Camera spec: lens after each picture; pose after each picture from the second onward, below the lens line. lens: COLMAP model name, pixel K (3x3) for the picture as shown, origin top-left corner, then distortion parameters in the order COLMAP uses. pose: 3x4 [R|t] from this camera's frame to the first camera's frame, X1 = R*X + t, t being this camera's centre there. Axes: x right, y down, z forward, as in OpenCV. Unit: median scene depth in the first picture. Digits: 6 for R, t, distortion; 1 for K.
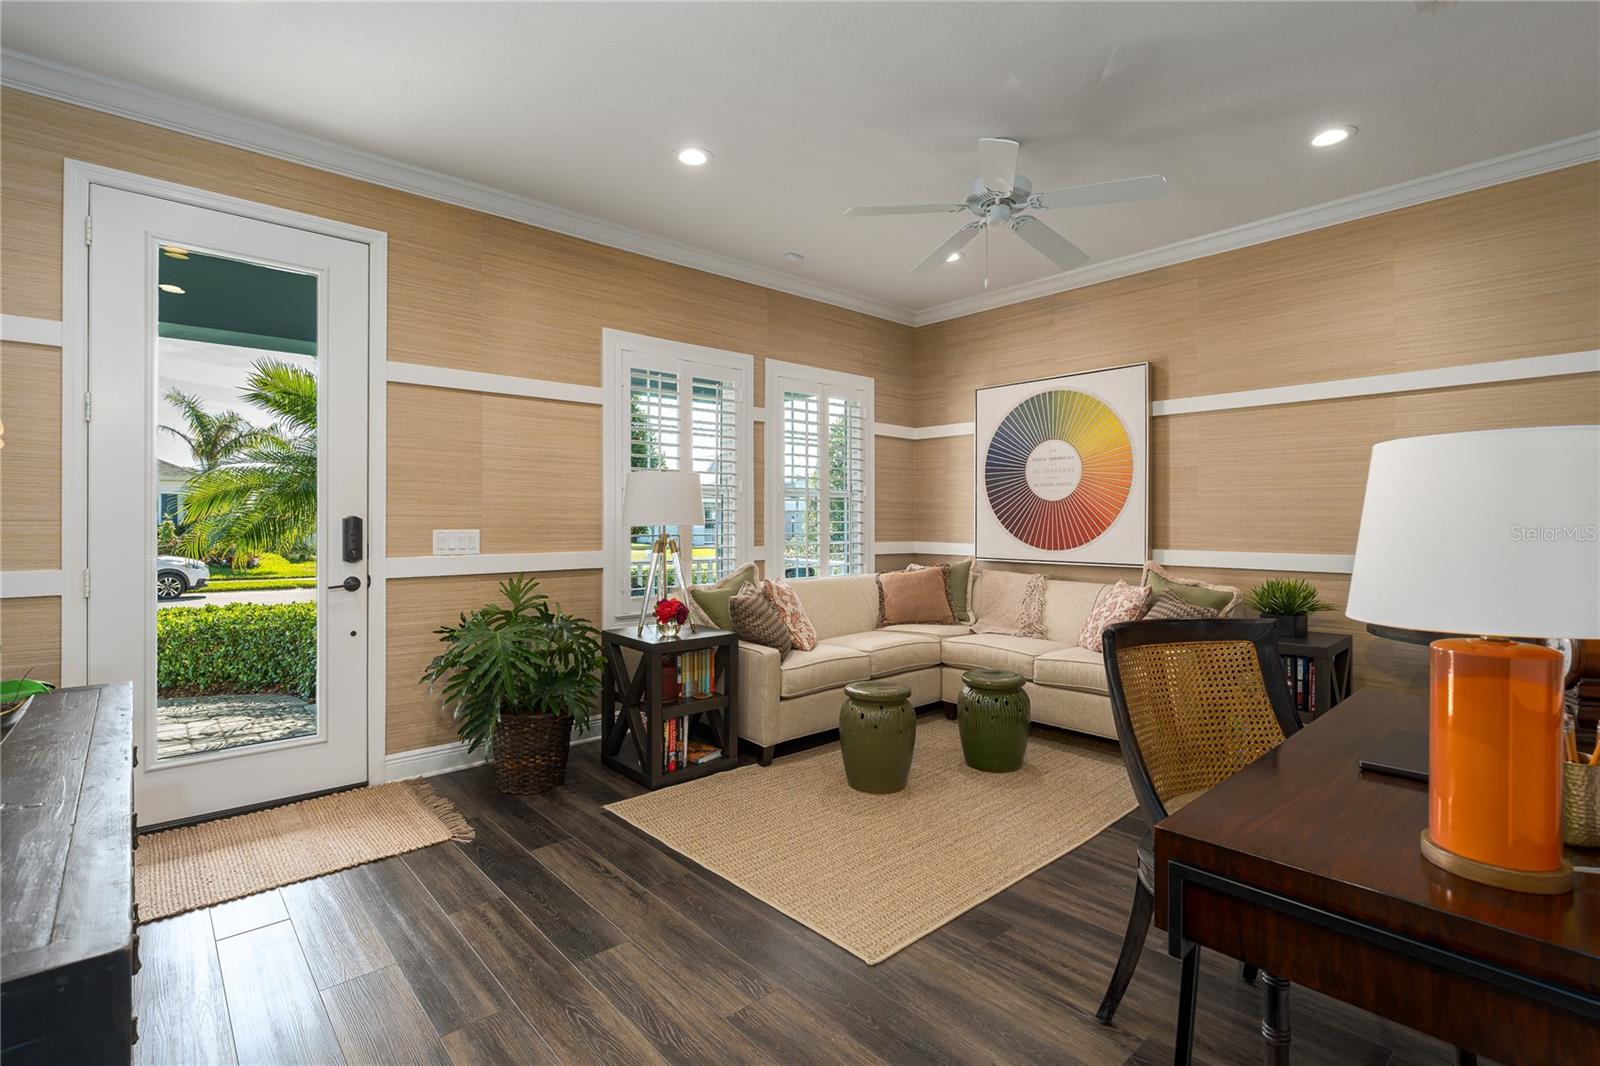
lens RADIAL K [[740.6, 0, 798.5], [0, 740.6, 529.2], [0, 0, 1]] dist [-0.005702, 0.002427]
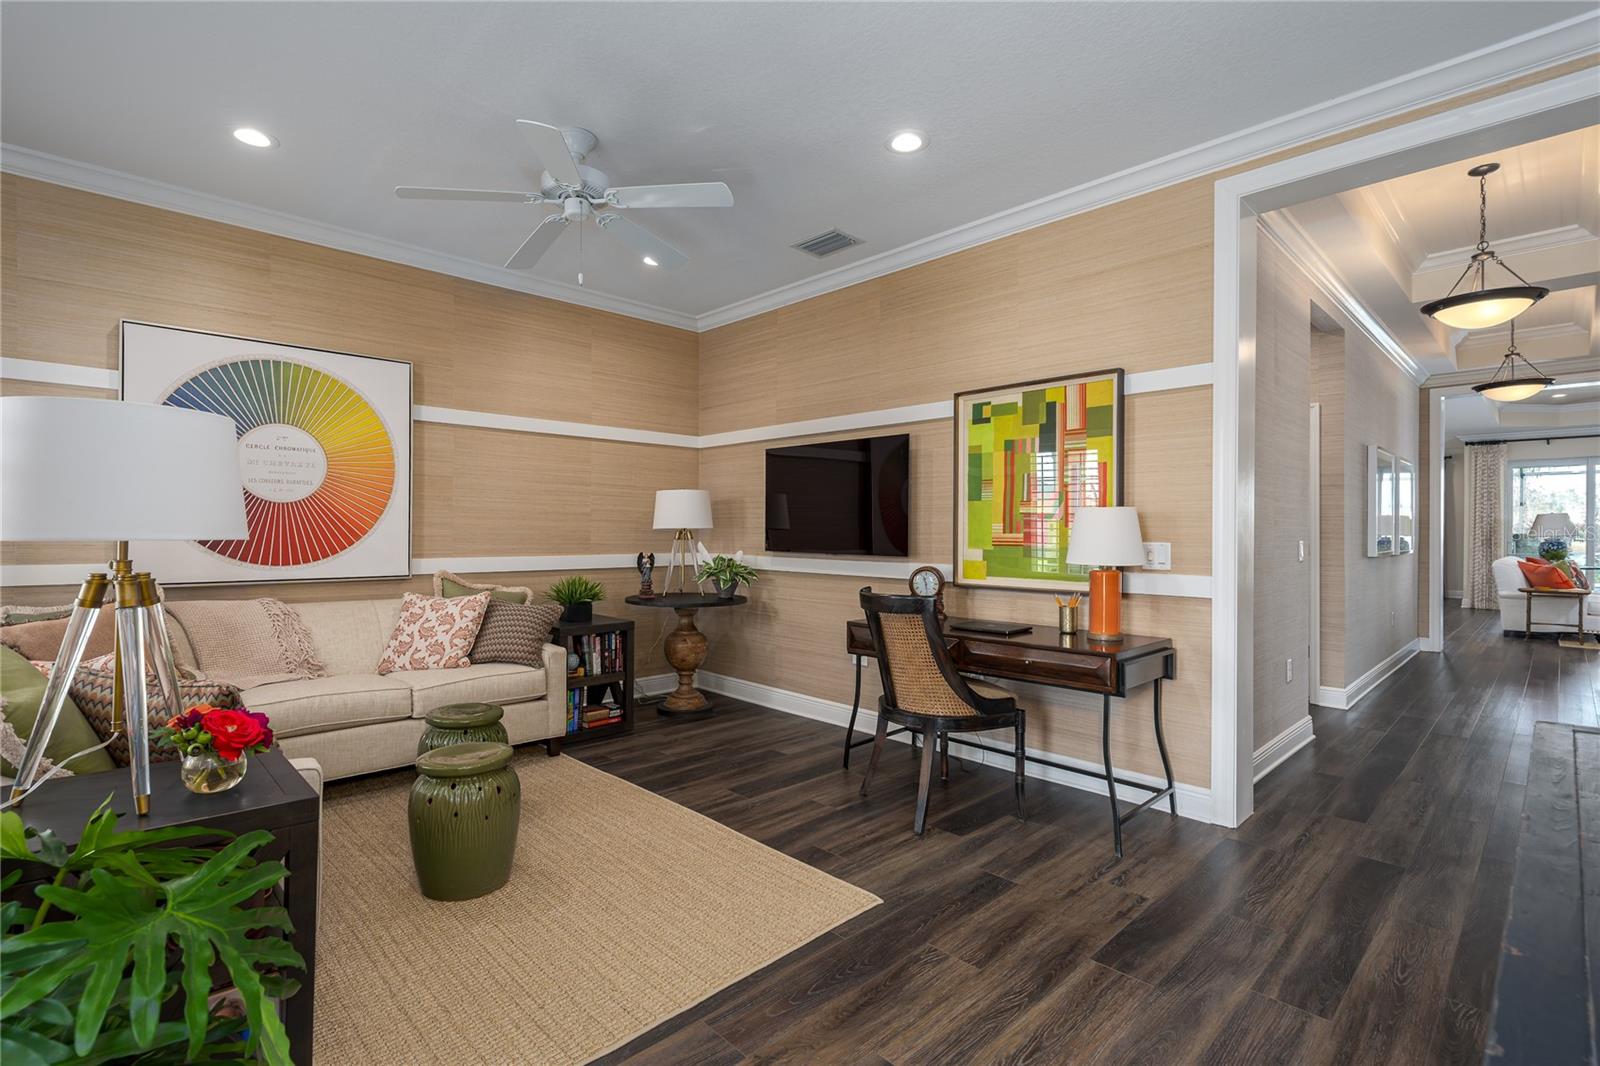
lens RADIAL K [[740.6, 0, 798.5], [0, 740.6, 530.6], [0, 0, 1]] dist [-0.005702, 0.002427]
pose [[-0.033150, 0.000279, 0.999450, -0.504807], [0.006726, 0.999977, -0.000056, -0.005606], [-0.999428, 0.006720, -0.033151, 0.541230]]
